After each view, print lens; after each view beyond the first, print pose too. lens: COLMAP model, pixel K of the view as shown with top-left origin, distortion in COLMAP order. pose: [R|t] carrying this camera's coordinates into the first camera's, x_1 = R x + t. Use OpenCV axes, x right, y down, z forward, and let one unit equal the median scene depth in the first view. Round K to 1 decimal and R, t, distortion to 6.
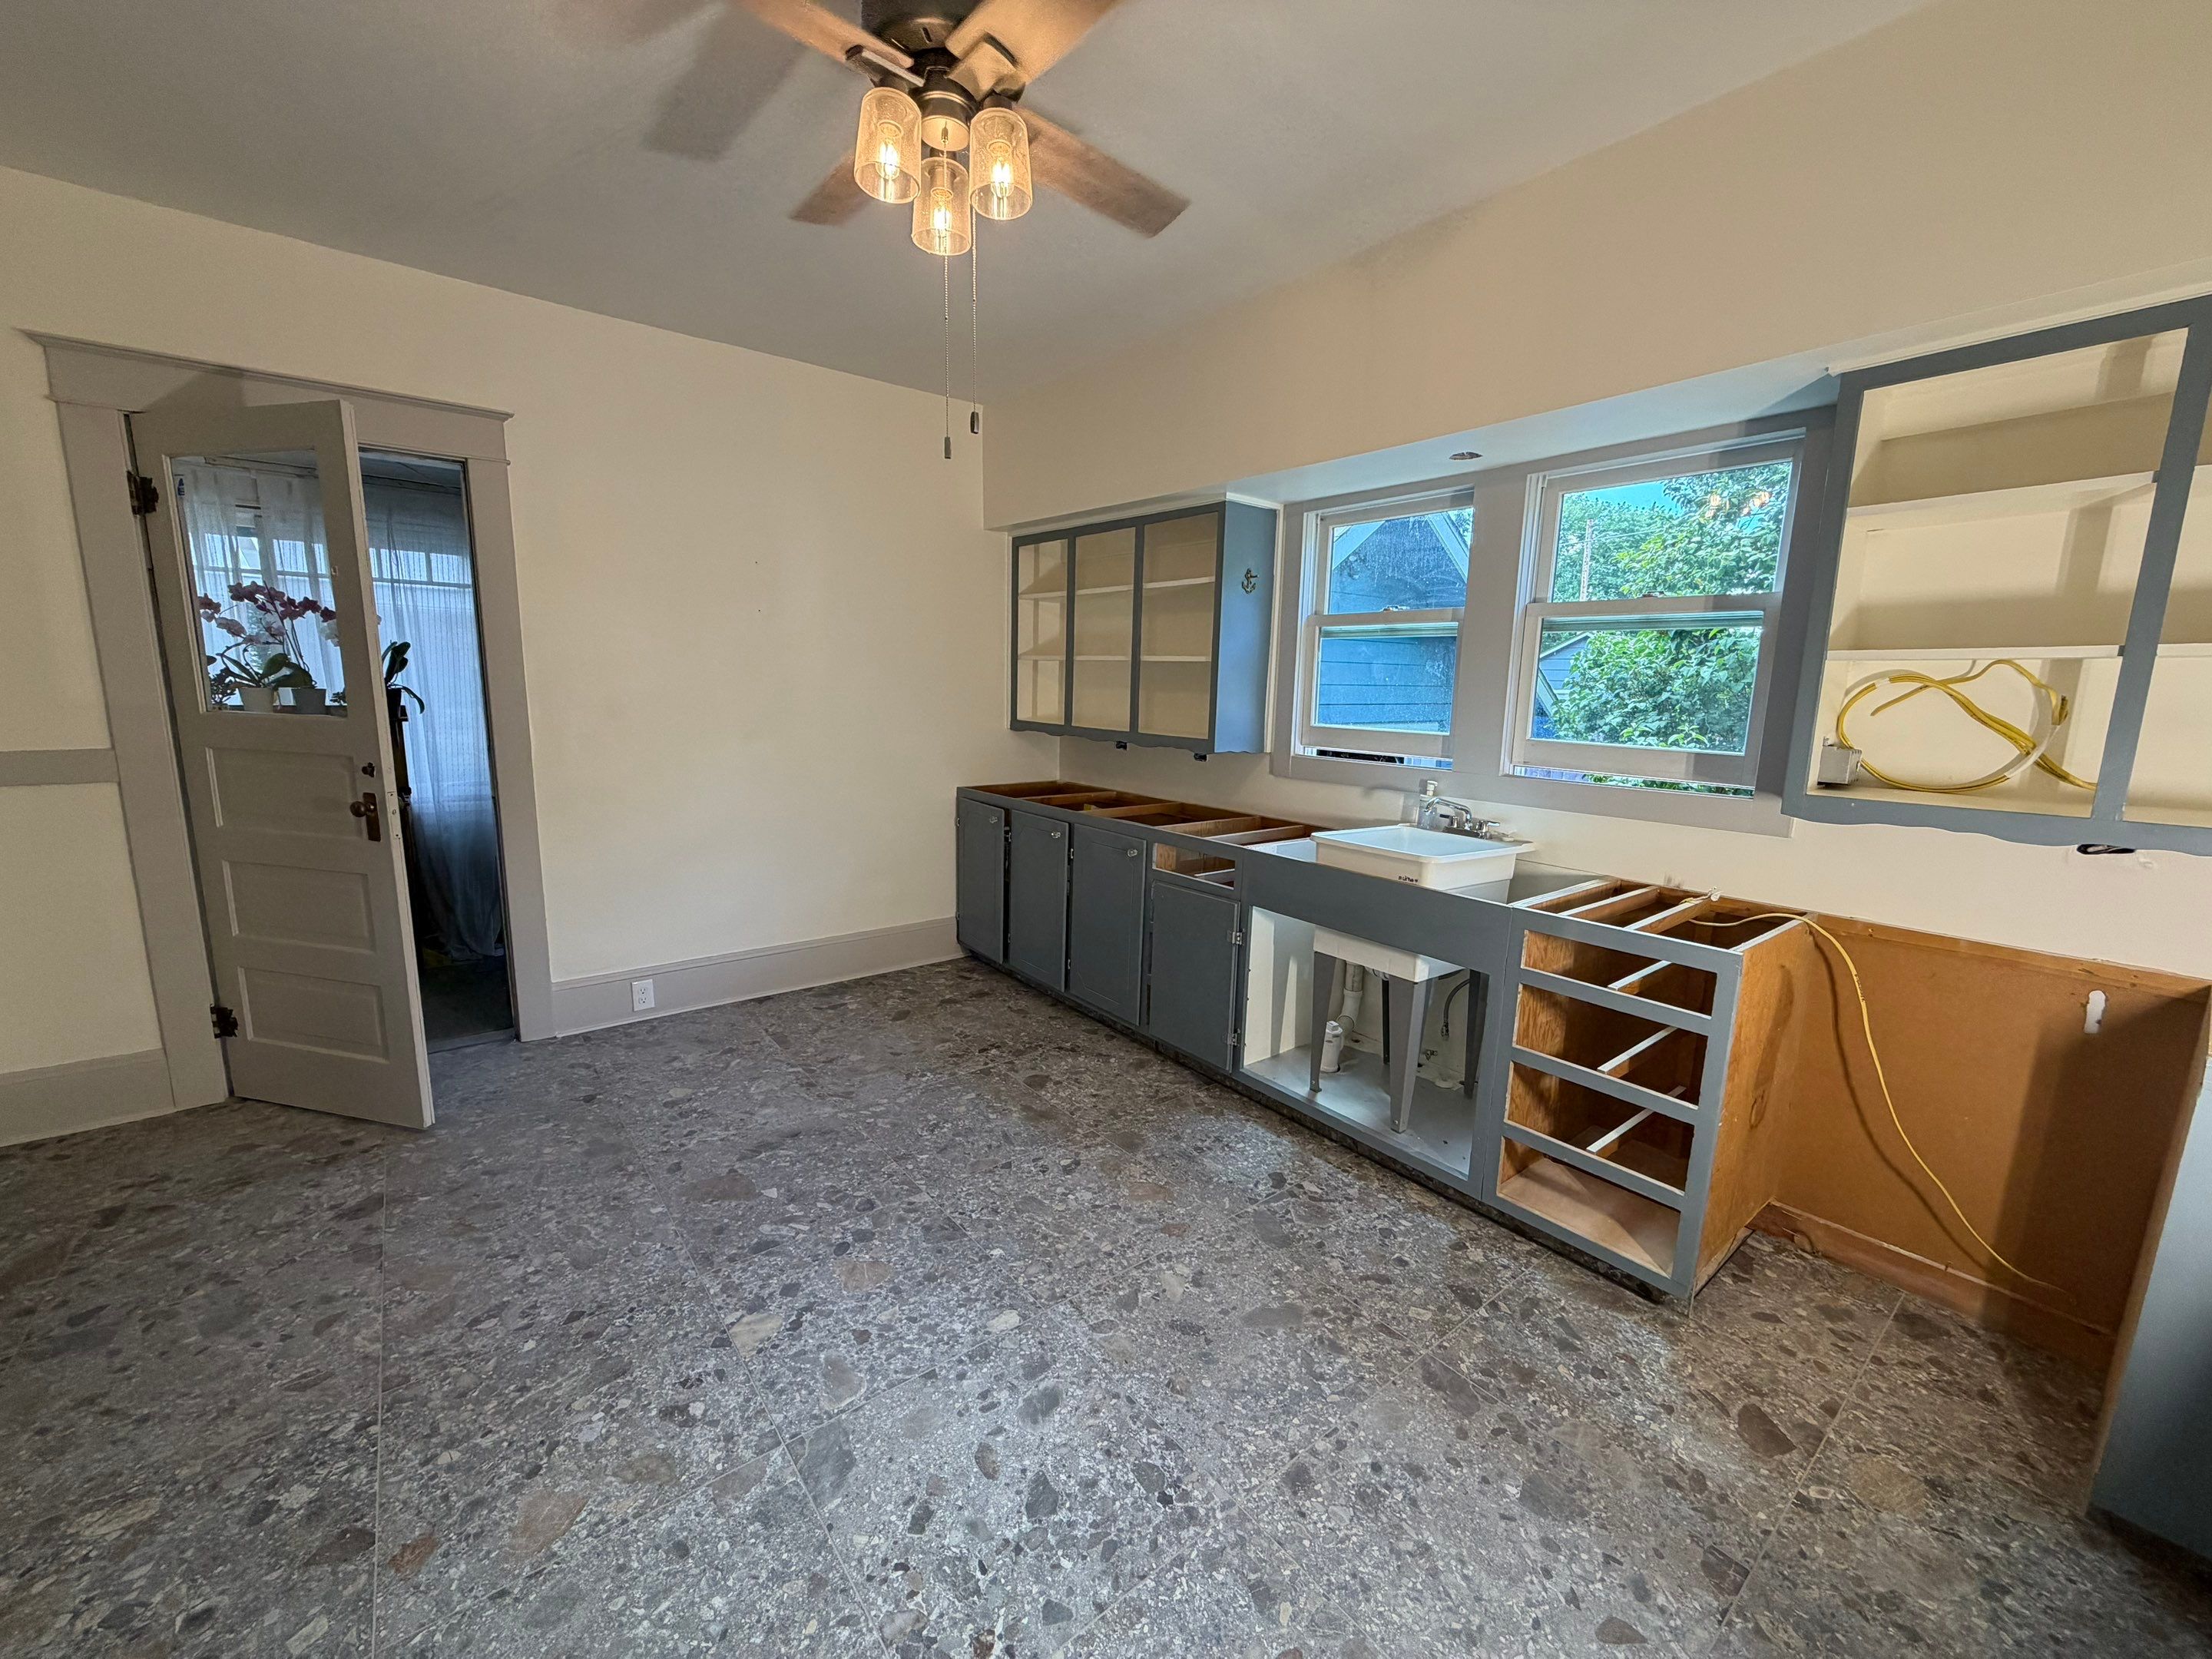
lens RADIAL K [[878.4, 0, 1098.5], [0, 878.4, 825.3], [0, 0, 1]] dist [0.001115, -0.000925]
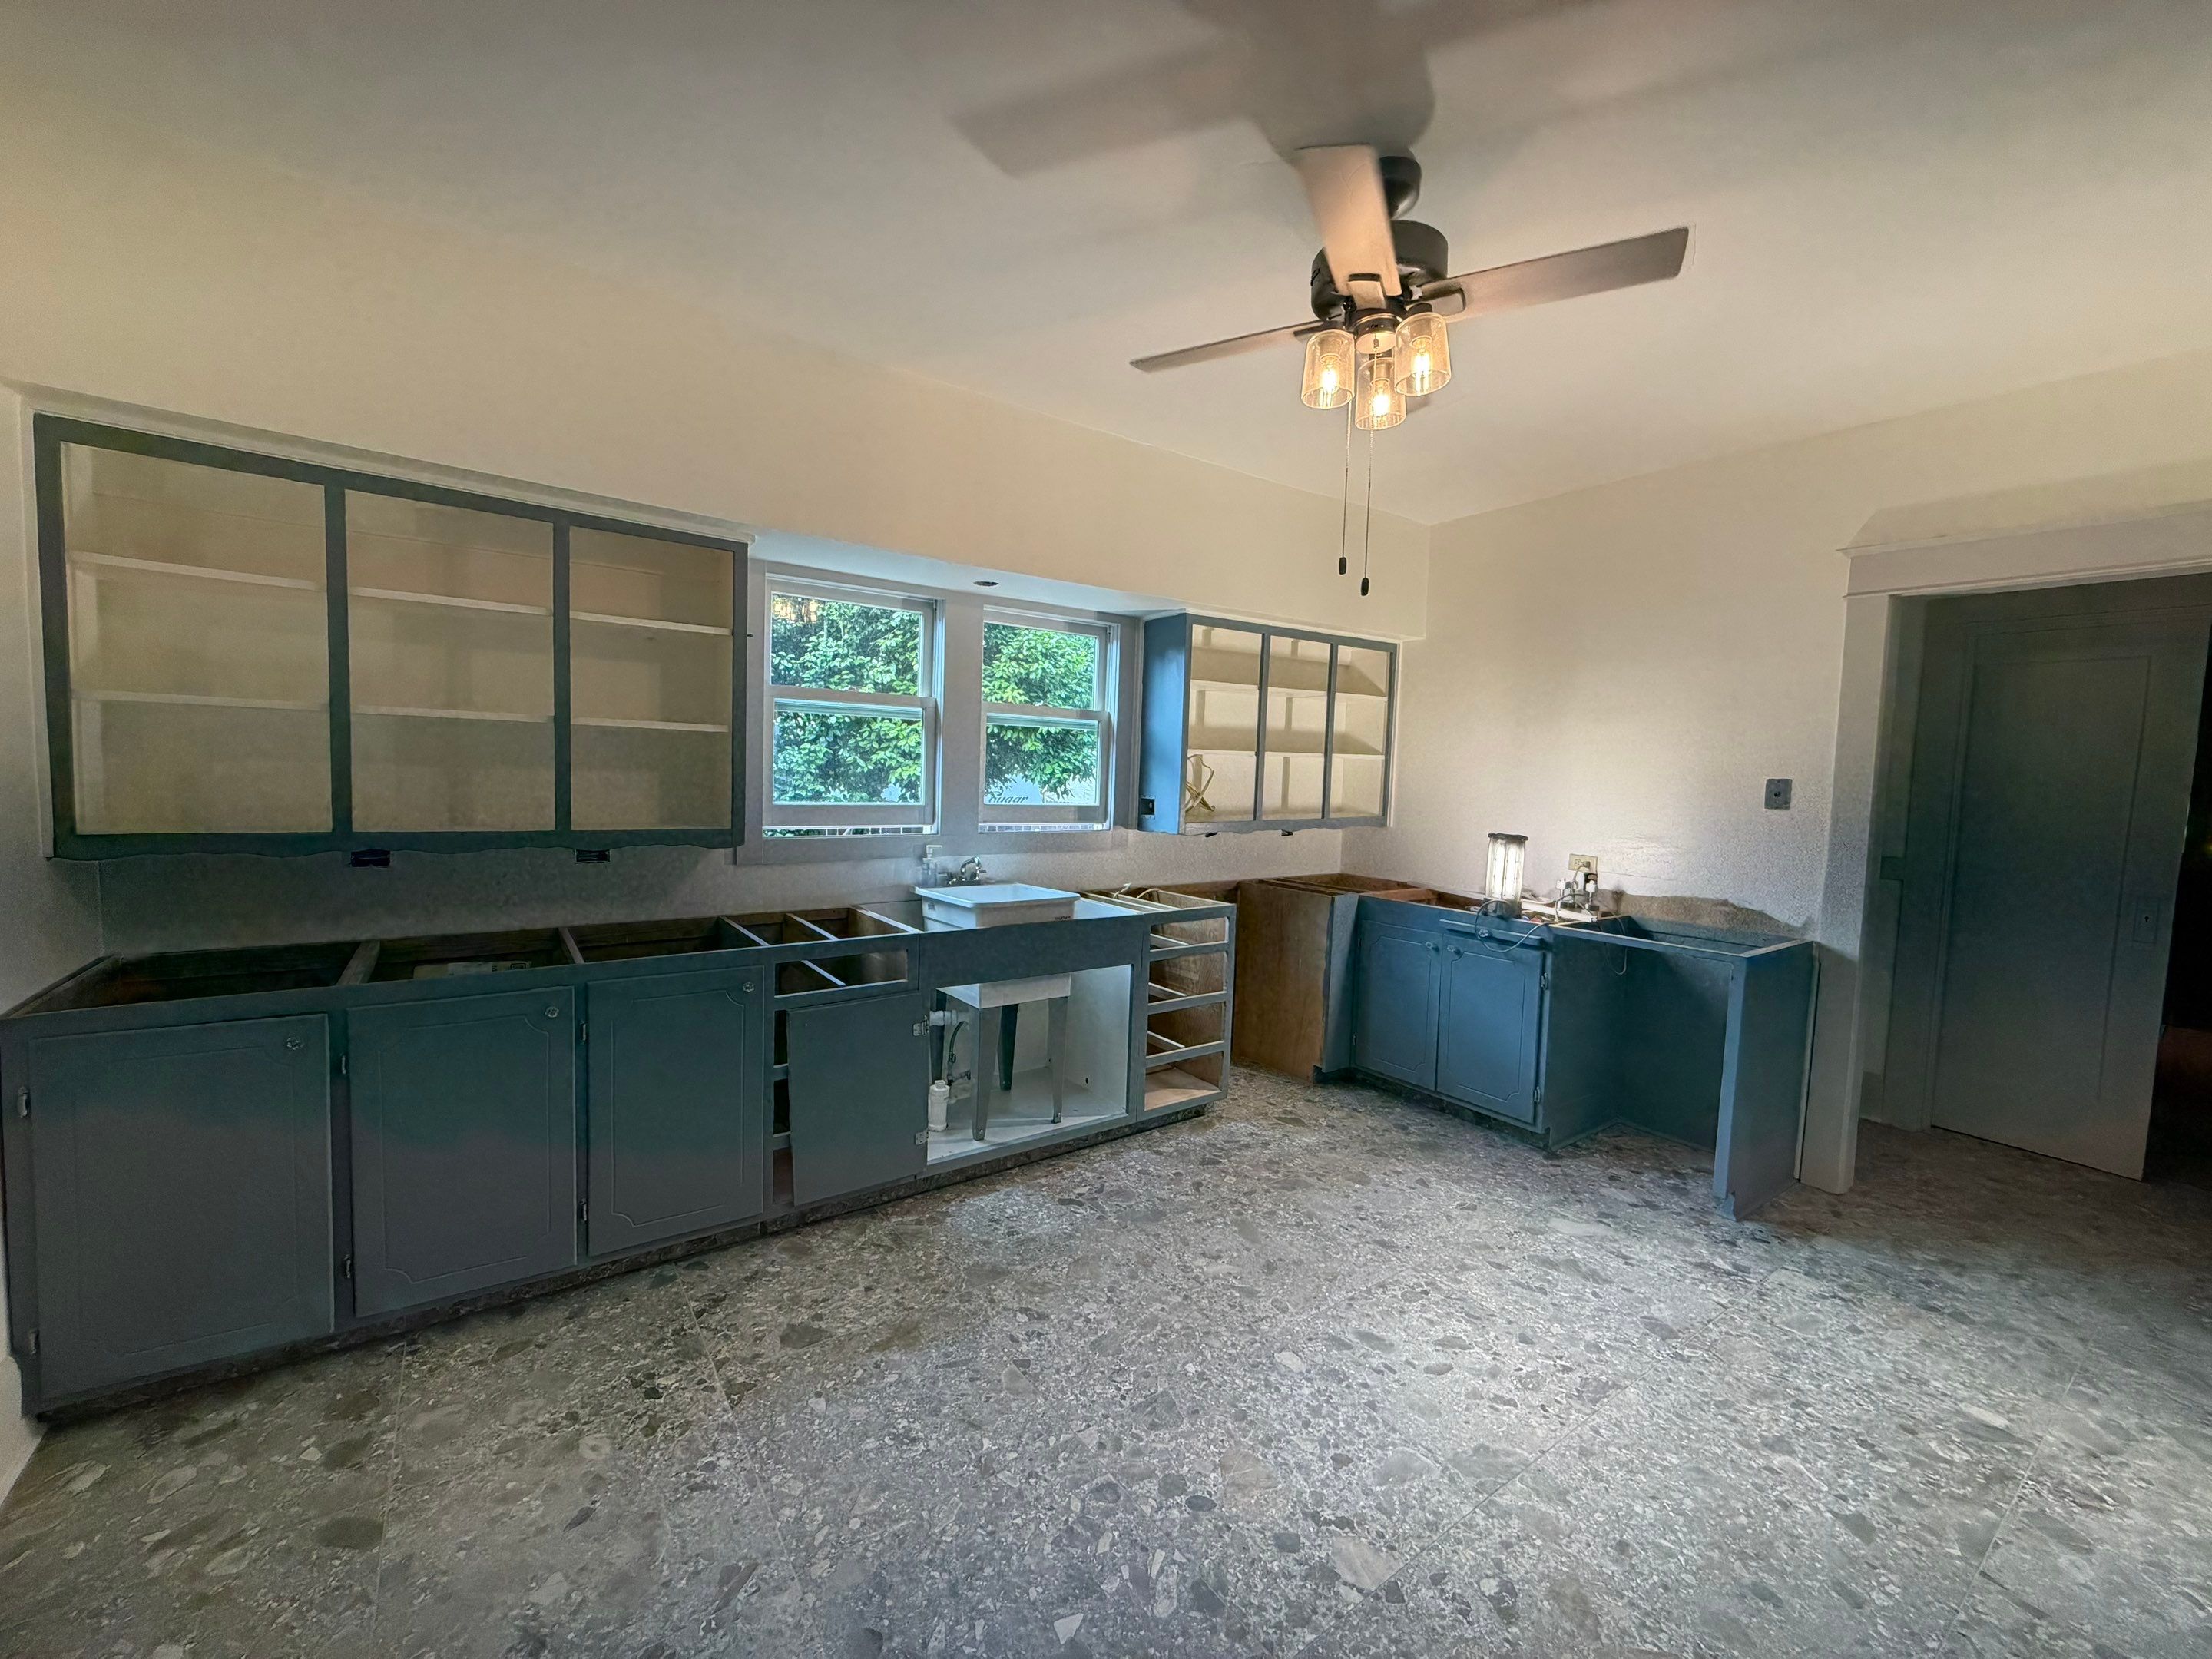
lens RADIAL K [[880.1, 0, 1097.2], [0, 880.1, 826.9], [0, 0, 1]] dist [0.000172, -0.000363]
pose [[0.051915, -0.085643, 0.994972, -0.845102], [0.134335, 0.987860, 0.078022, -0.151344], [-0.989575, 0.129609, 0.062790, 0.798792]]
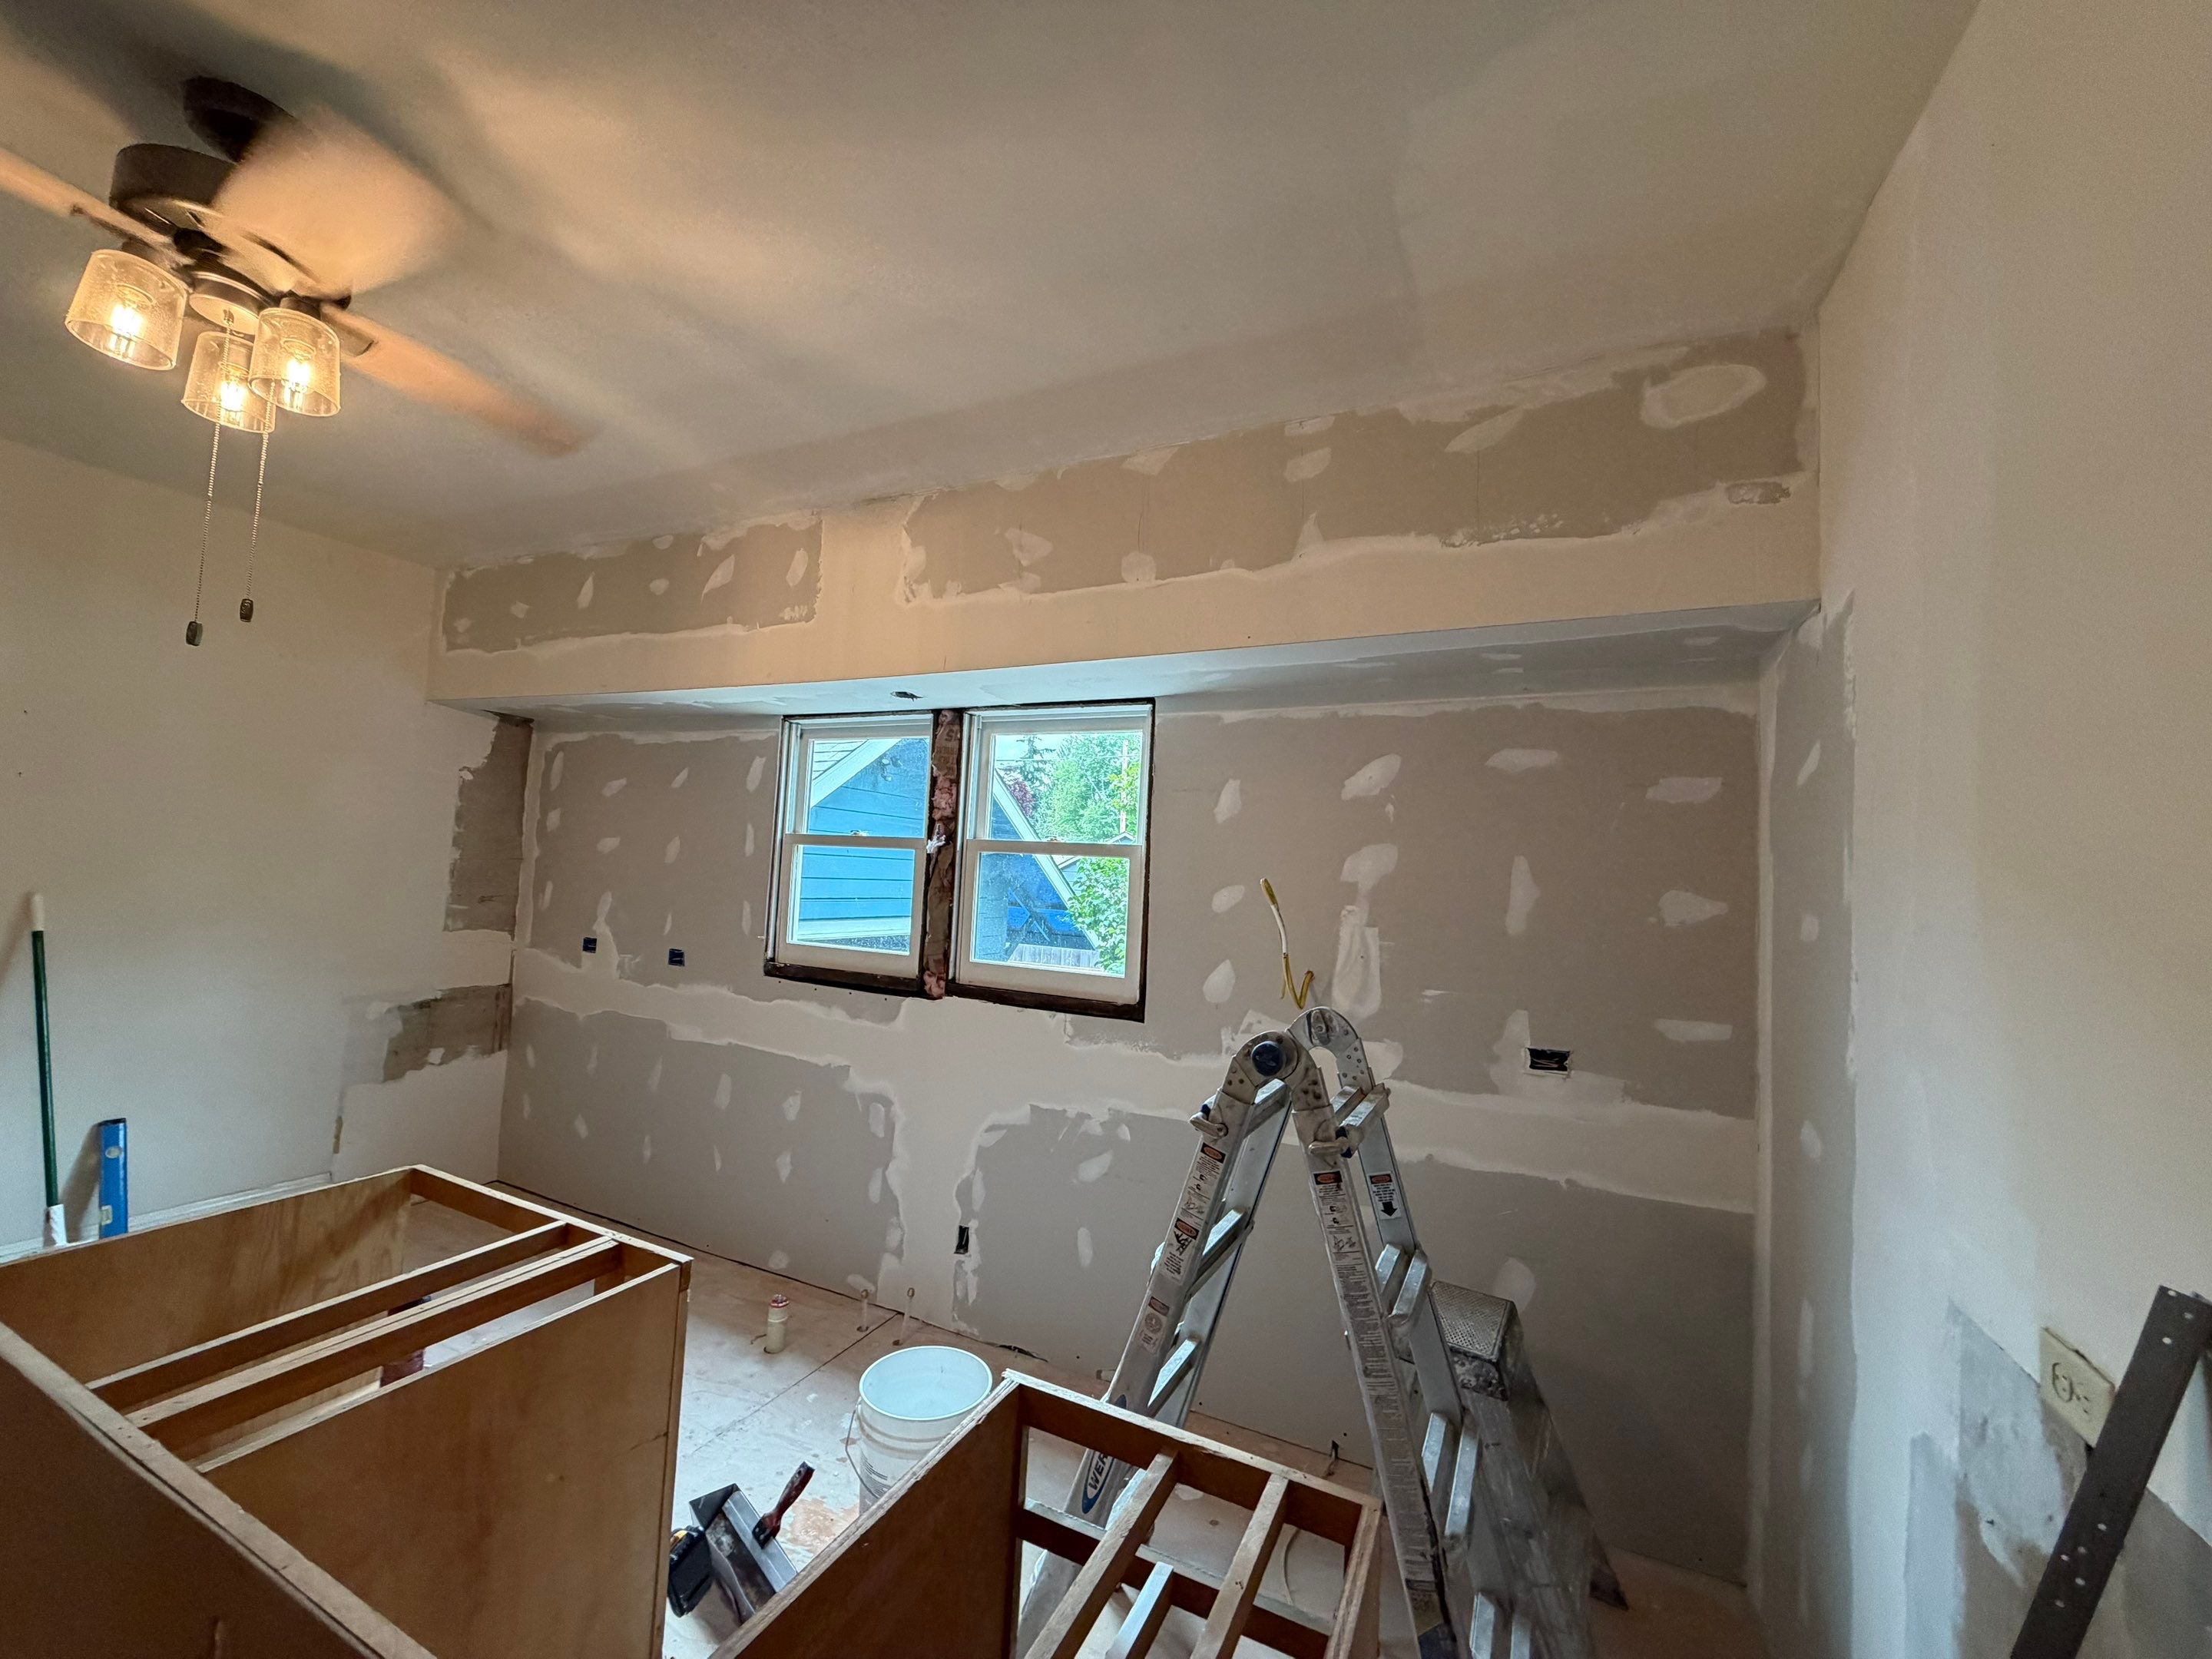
lens RADIAL K [[879.4, 0, 1100.1], [0, 879.4, 837.4], [0, 0, 1]] dist [0.000072, -0.000230]
pose [[0.896567, 0.046127, 0.440500, 0.151039], [0.039323, 0.982344, -0.182902, -0.026051], [-0.441160, 0.181306, 0.878923, -0.065242]]
